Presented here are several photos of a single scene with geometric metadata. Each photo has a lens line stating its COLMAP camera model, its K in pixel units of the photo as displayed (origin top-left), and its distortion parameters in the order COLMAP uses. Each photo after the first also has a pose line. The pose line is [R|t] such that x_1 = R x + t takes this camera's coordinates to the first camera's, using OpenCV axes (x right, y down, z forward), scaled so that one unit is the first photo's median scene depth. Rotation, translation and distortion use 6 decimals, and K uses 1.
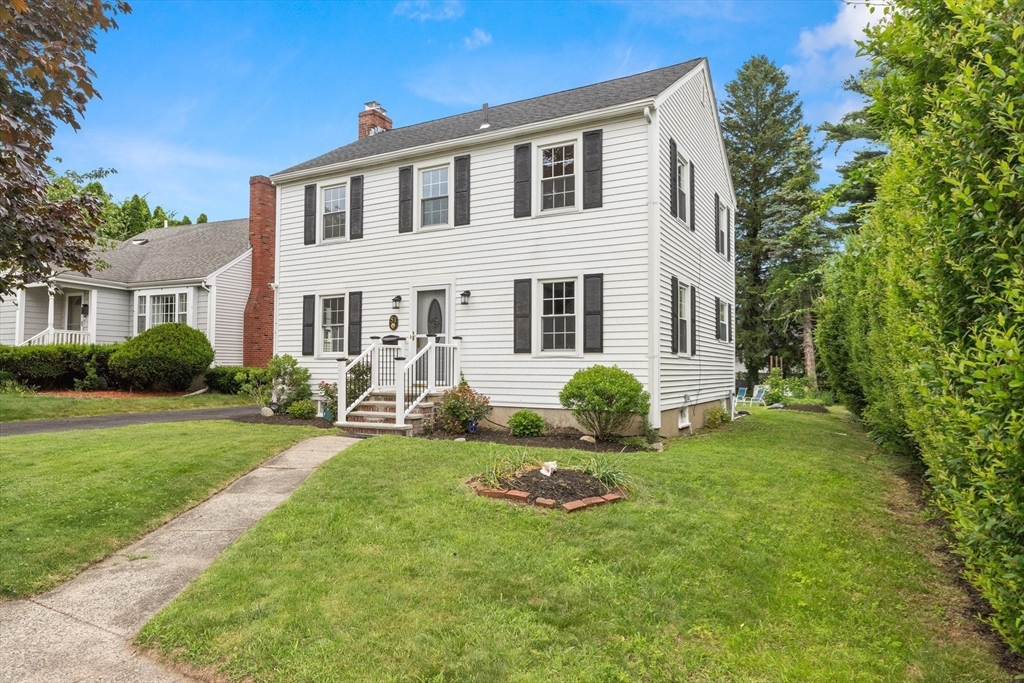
lens RADIAL K [[623.5, 0, 506.3], [0, 623.5, 346.4], [0, 0, 1]] dist [-0.005809, -0.000301]
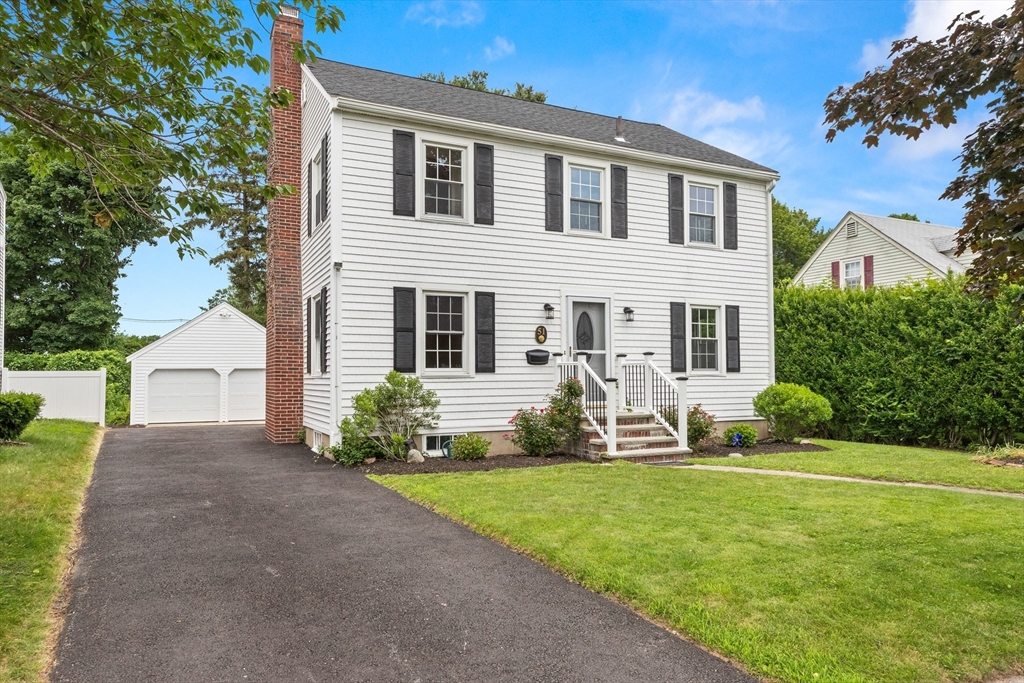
lens RADIAL K [[665.8, 0, 486.5], [0, 665.8, 370.0], [0, 0, 1]] dist [0.003091, -0.000610]
pose [[0.588084, 0.011925, 0.808712, -0.969889], [-0.012916, 0.999902, -0.005352, 0.015663], [-0.808697, -0.007298, 0.588181, 0.536367]]
